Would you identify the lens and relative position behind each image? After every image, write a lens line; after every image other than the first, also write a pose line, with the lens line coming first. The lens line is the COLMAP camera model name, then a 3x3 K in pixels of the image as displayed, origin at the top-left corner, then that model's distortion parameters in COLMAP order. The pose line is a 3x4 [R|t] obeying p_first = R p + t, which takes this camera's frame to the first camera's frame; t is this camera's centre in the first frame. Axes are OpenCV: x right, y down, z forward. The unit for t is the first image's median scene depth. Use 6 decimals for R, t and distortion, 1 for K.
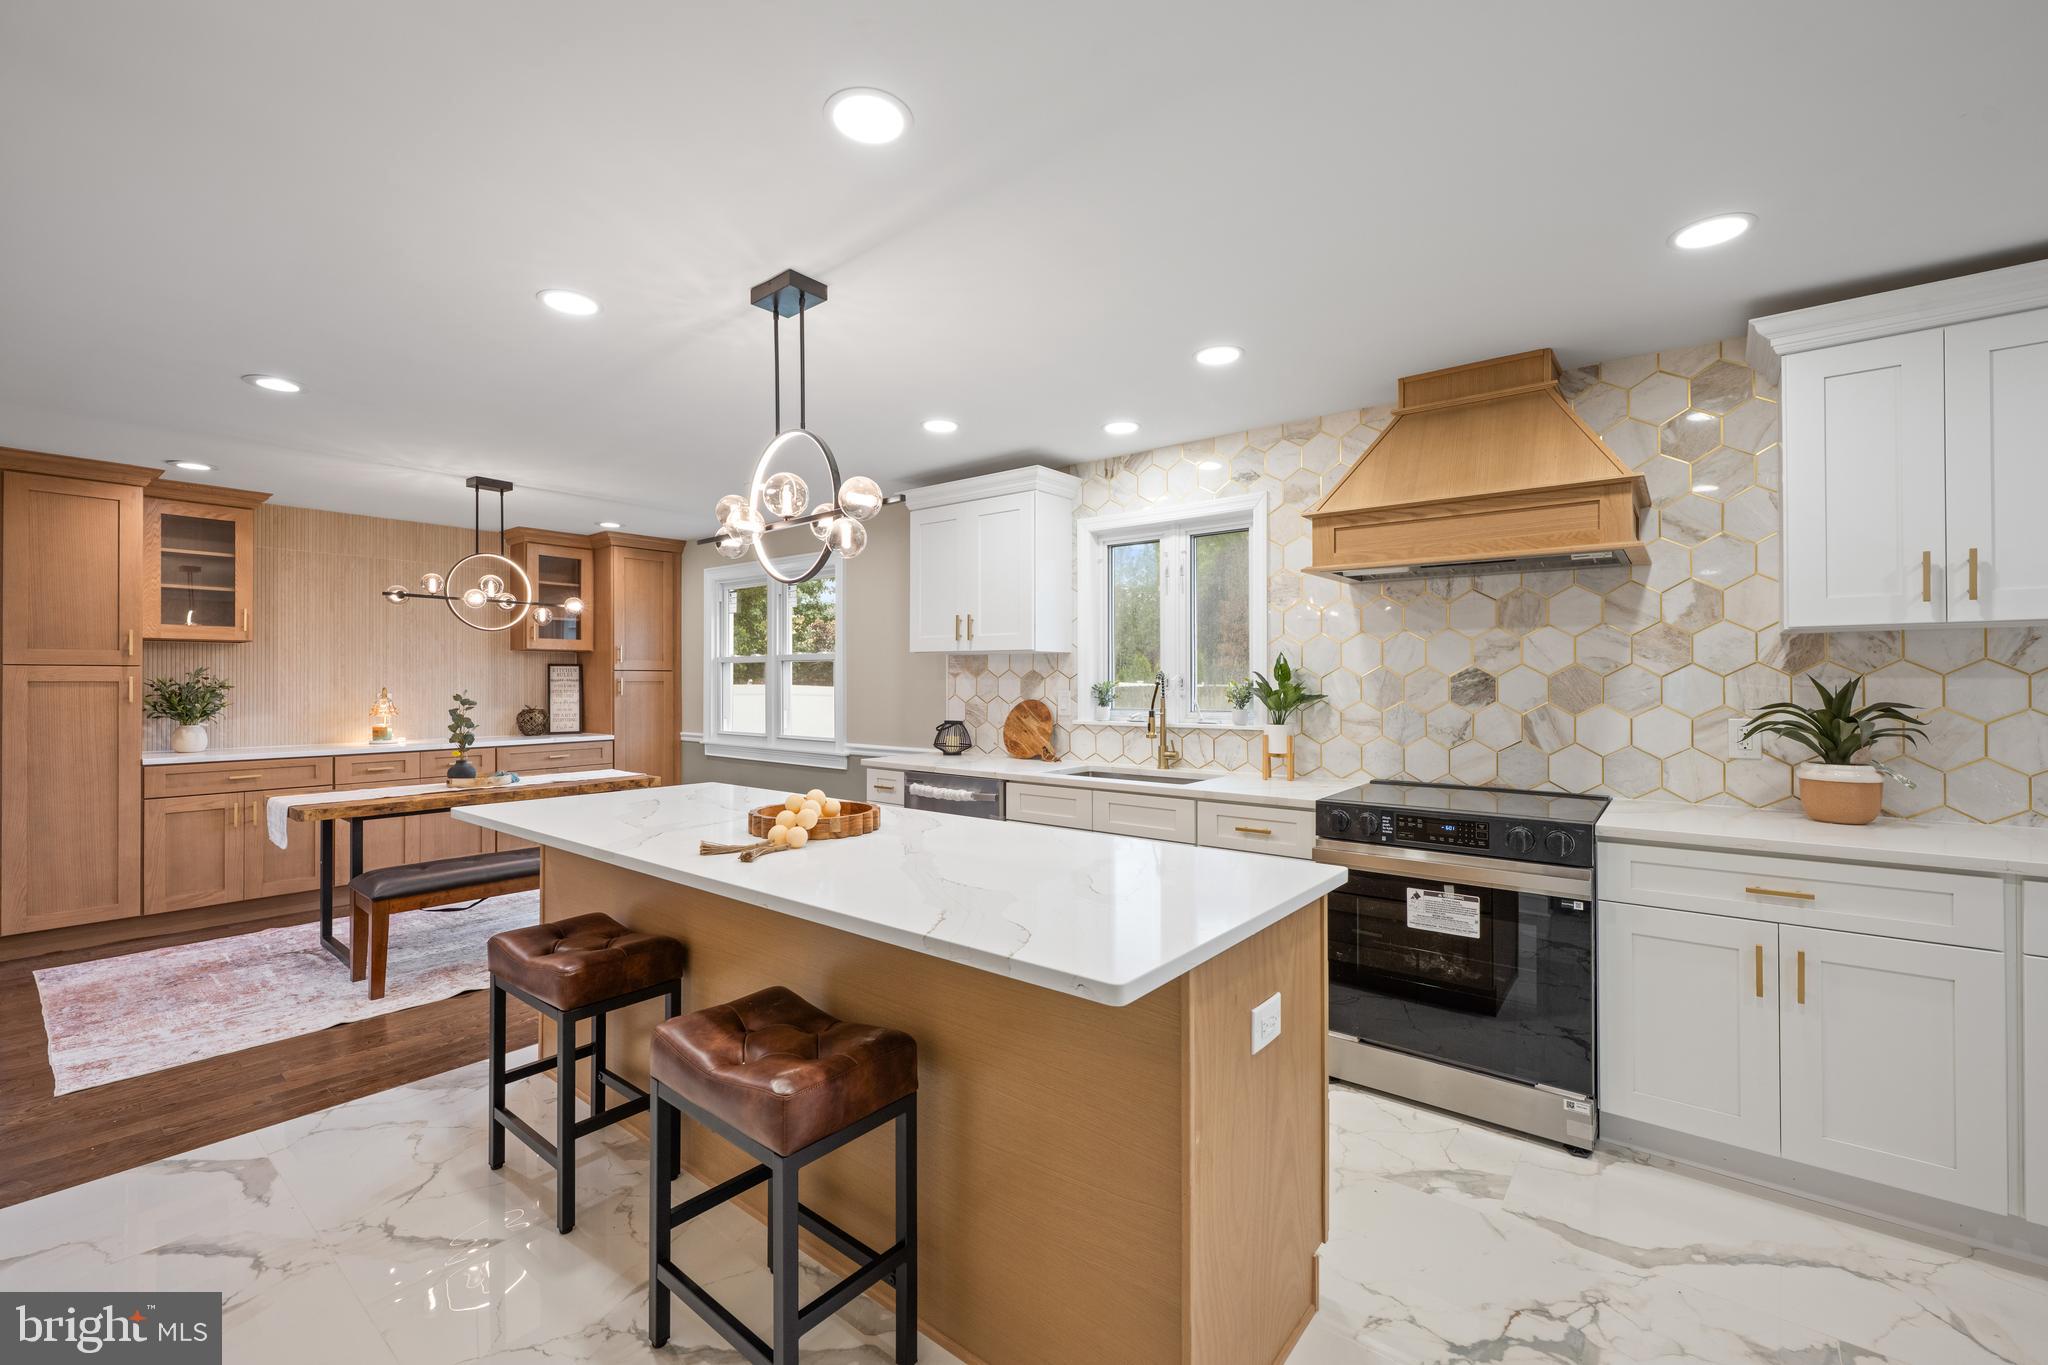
lens RADIAL K [[850.9, 0, 1029.8], [0, 850.9, 674.7], [0, 0, 1]] dist [-0.000758, 0.000863]
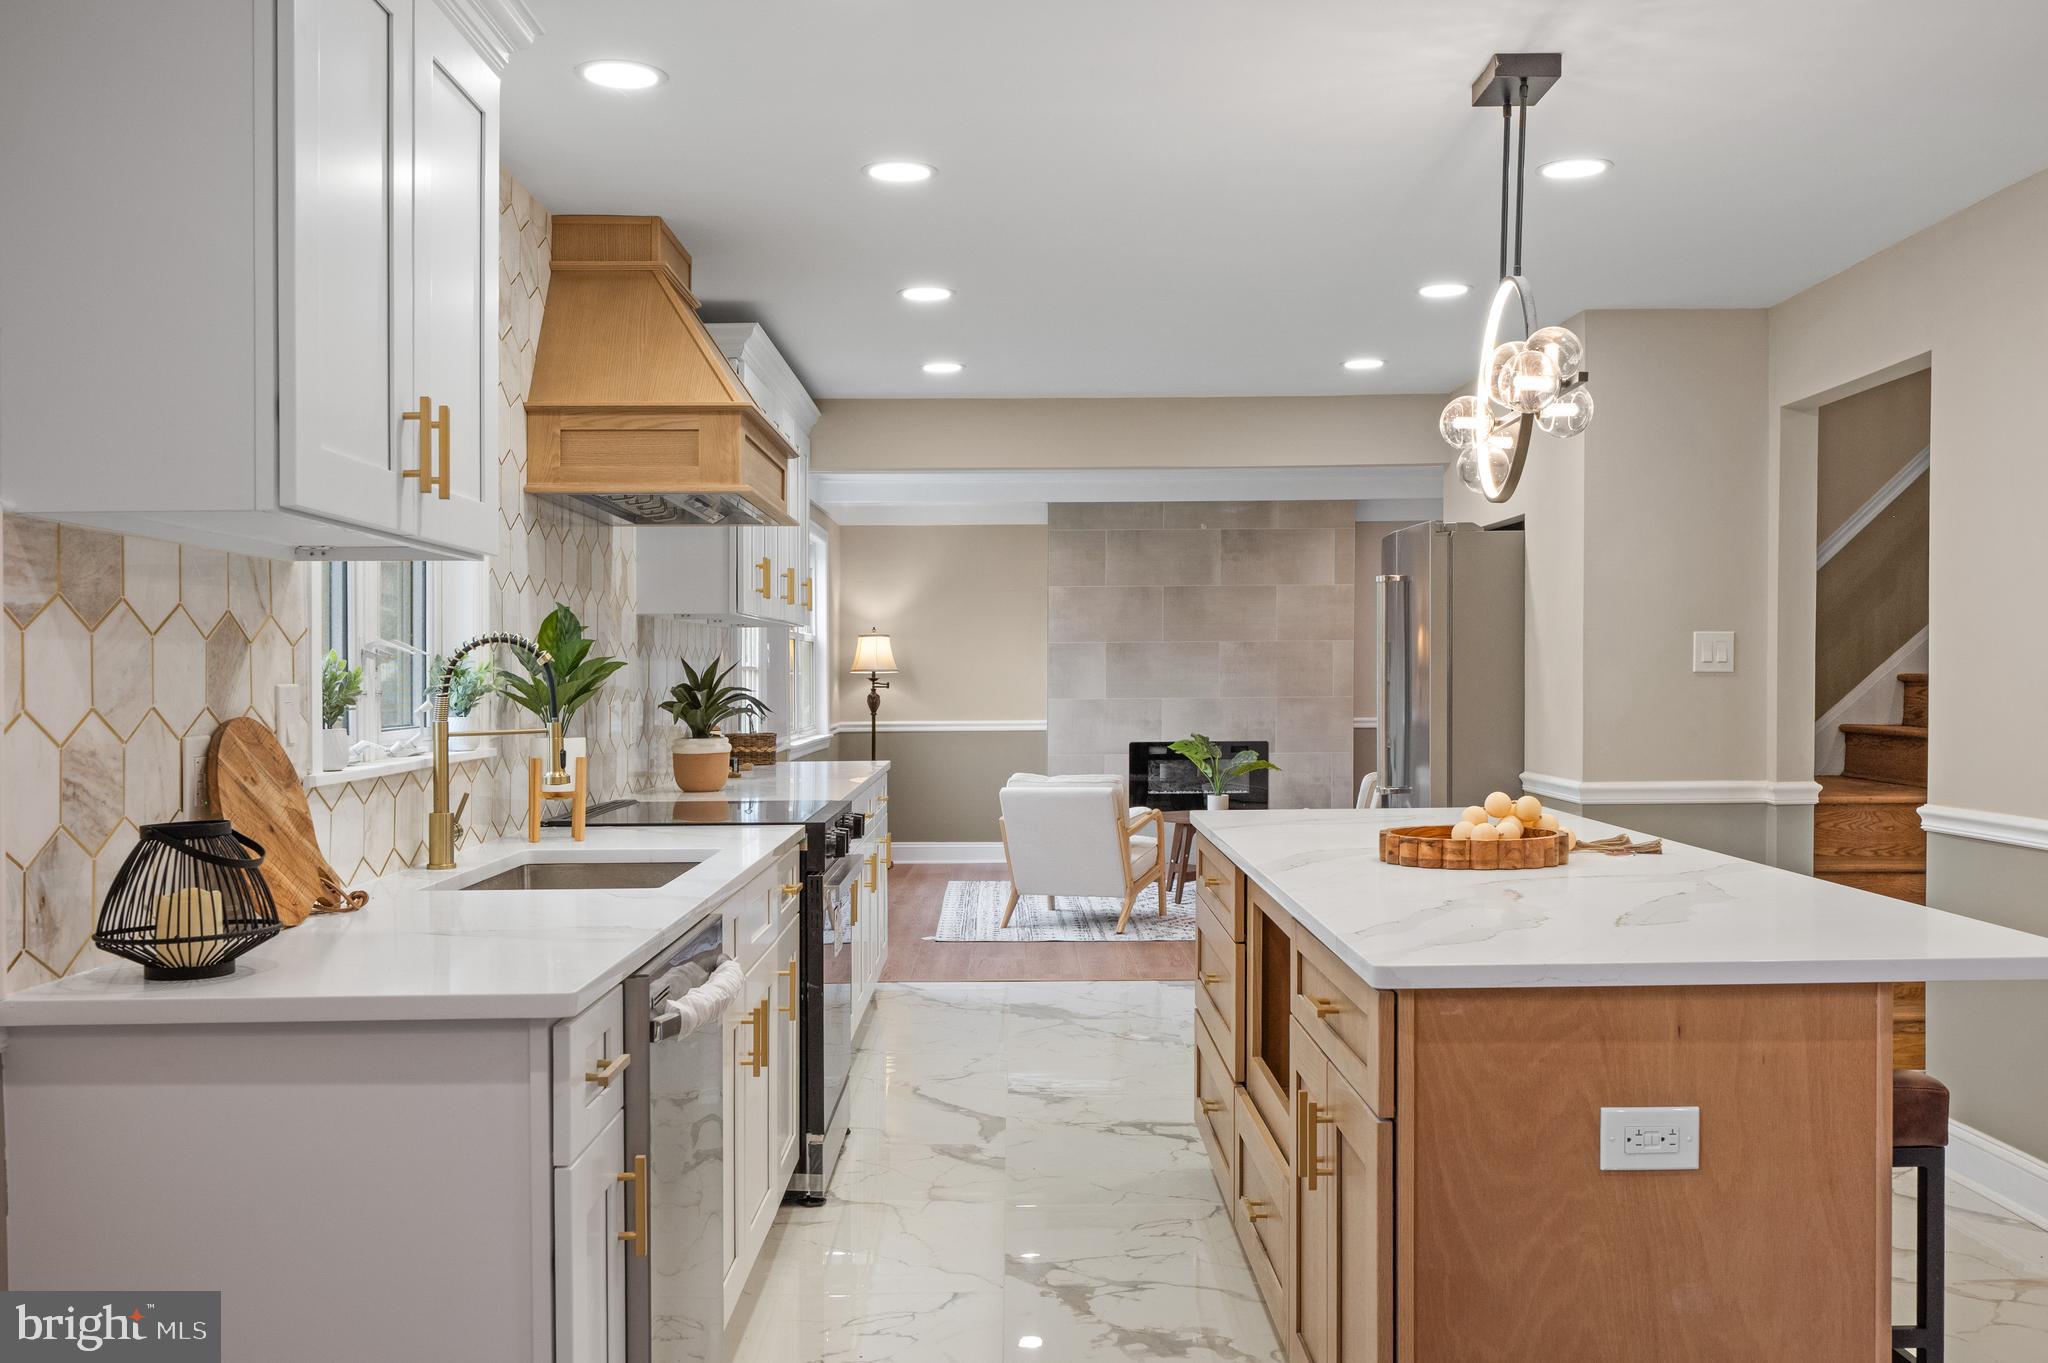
lens RADIAL K [[1863.6, 0, 1029.0], [0, 1863.6, 707.7], [0, 0, 1]] dist [-0.005579, 0.000000]
pose [[-0.632571, -0.009175, 0.774448, -0.882957], [0.002420, 0.999902, 0.013823, 0.025425], [-0.774499, 0.010618, -0.632486, 1.649393]]
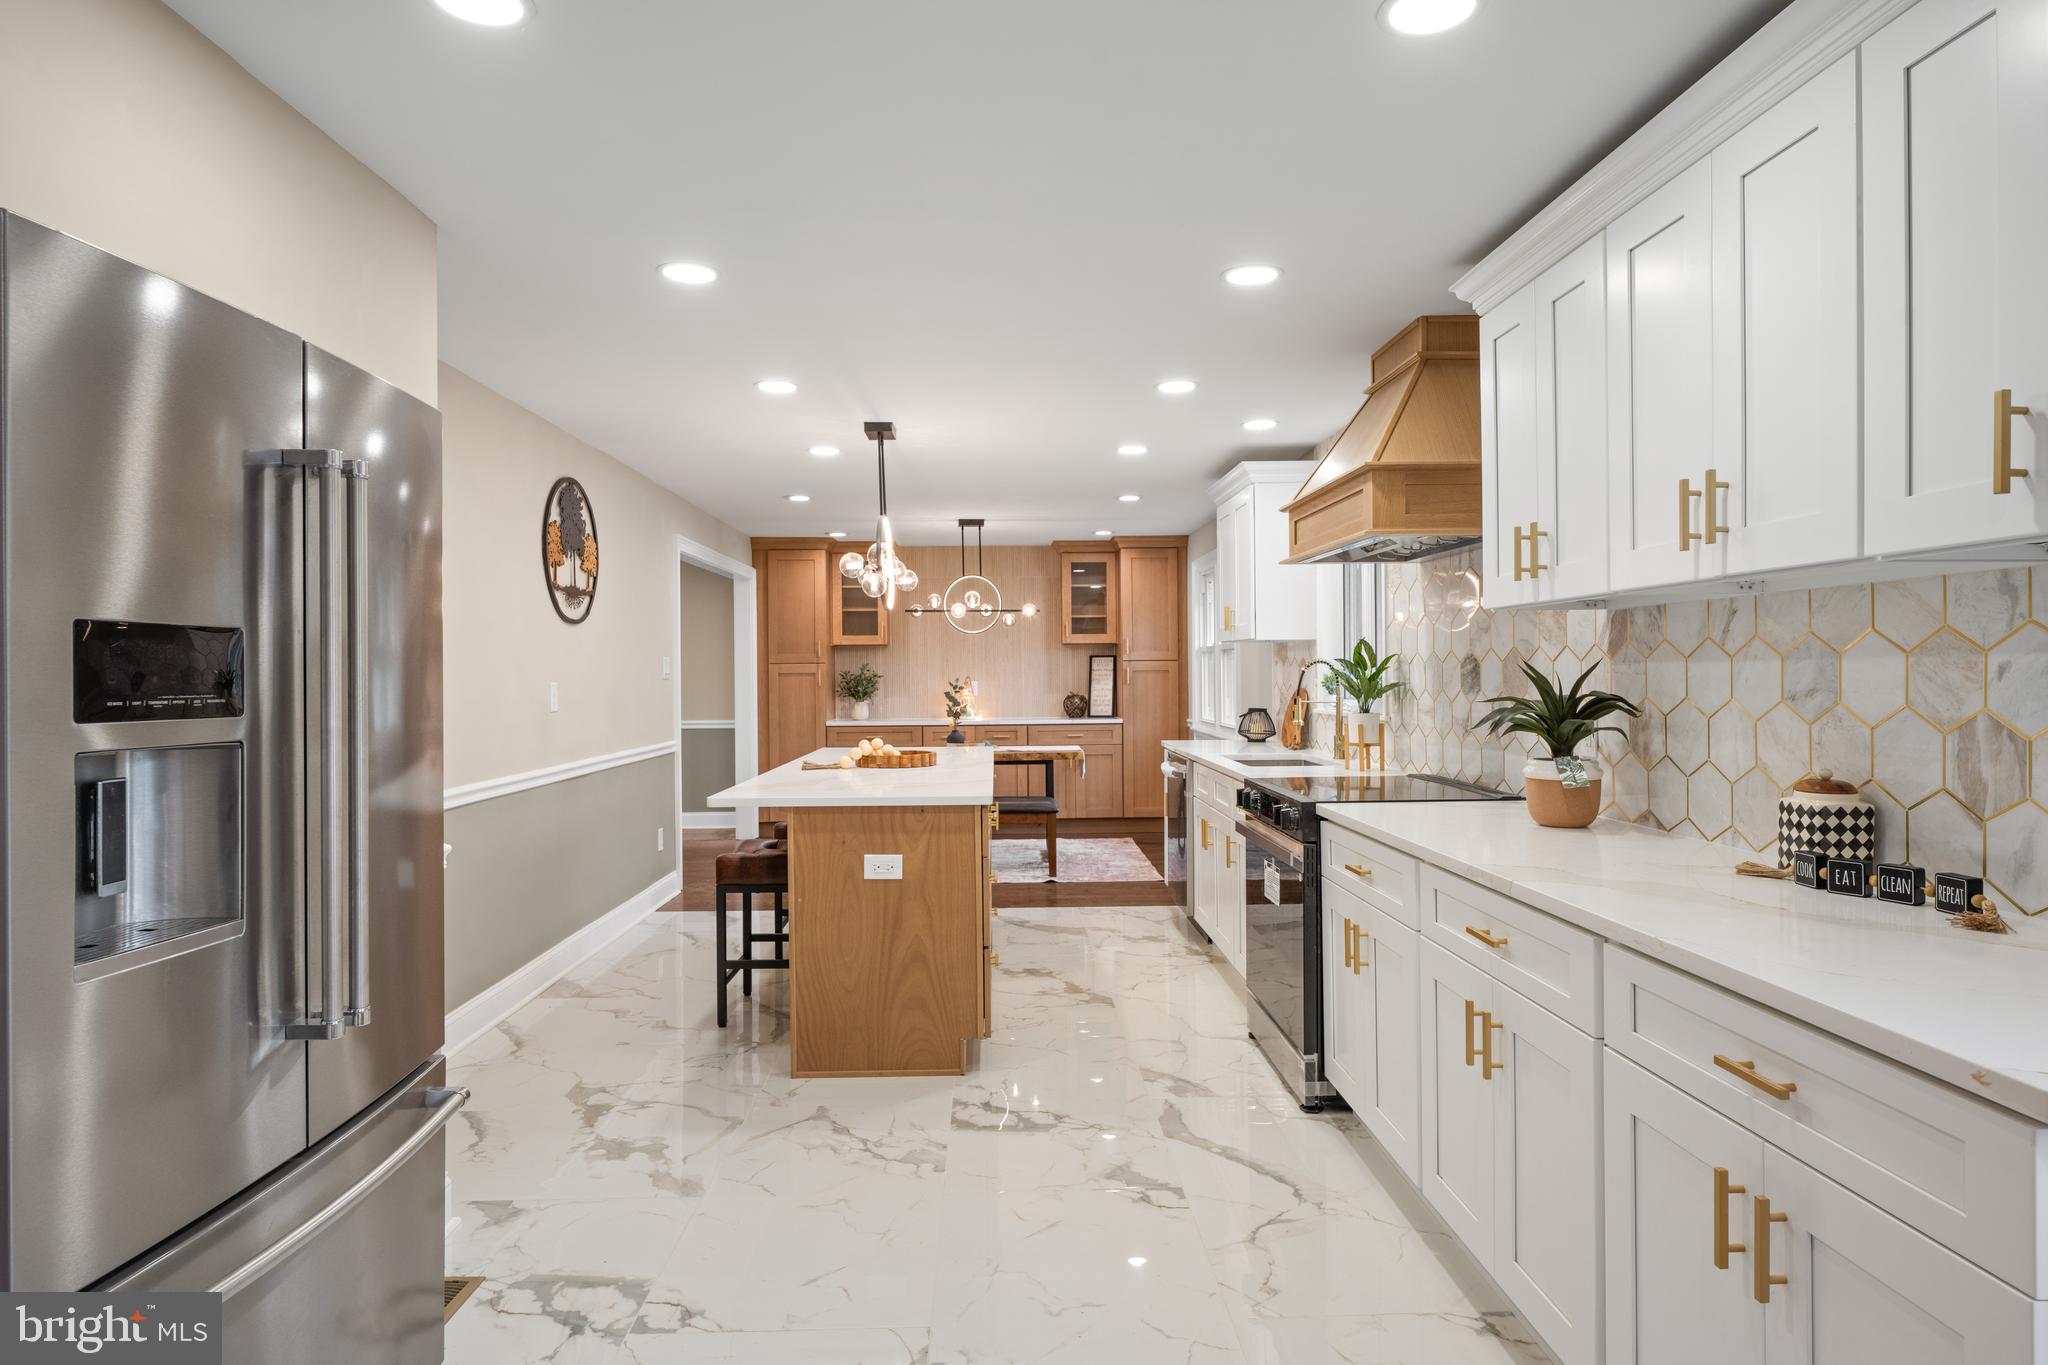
lens RADIAL K [[1158.2, 0, 1019.4], [0, 1158.2, 695.8], [0, 0, 1]] dist [0.017694, -0.000287]
pose [[0.644605, 0.011200, -0.764434, 1.137695], [0.013189, 0.999581, 0.025767, -0.000546], [0.764402, -0.026692, 0.644187, -0.153702]]
